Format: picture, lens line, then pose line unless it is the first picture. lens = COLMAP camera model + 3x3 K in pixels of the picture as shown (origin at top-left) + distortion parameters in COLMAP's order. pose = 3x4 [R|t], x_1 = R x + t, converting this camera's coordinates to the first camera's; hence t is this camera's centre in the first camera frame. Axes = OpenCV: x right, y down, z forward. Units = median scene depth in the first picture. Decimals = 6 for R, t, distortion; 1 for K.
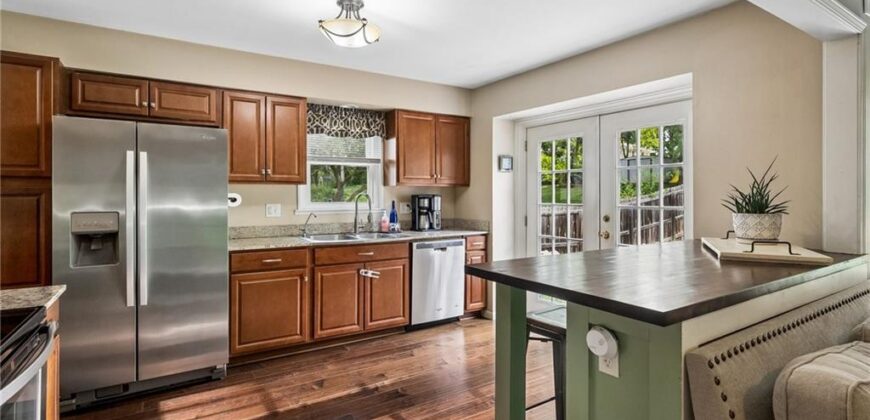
lens RADIAL K [[428.8, 0, 436.6], [0, 428.8, 191.9], [0, 0, 1]] dist [-0.000266, -0.000037]
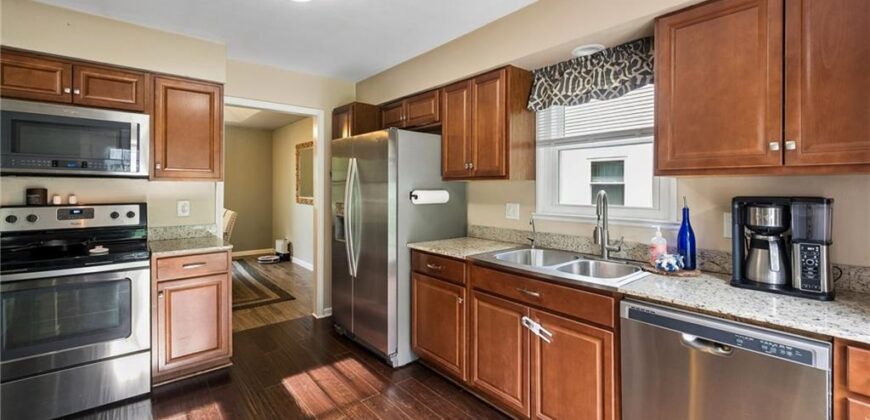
lens RADIAL K [[360.4, 0, 439.0], [0, 360.4, 192.1], [0, 0, 1]] dist [0.000792, 0.000154]
pose [[0.146546, 0.011378, -0.989138, 0.299864], [0.001034, 0.999932, 0.011656, -0.002358], [0.989203, -0.002731, 0.146524, 0.770103]]
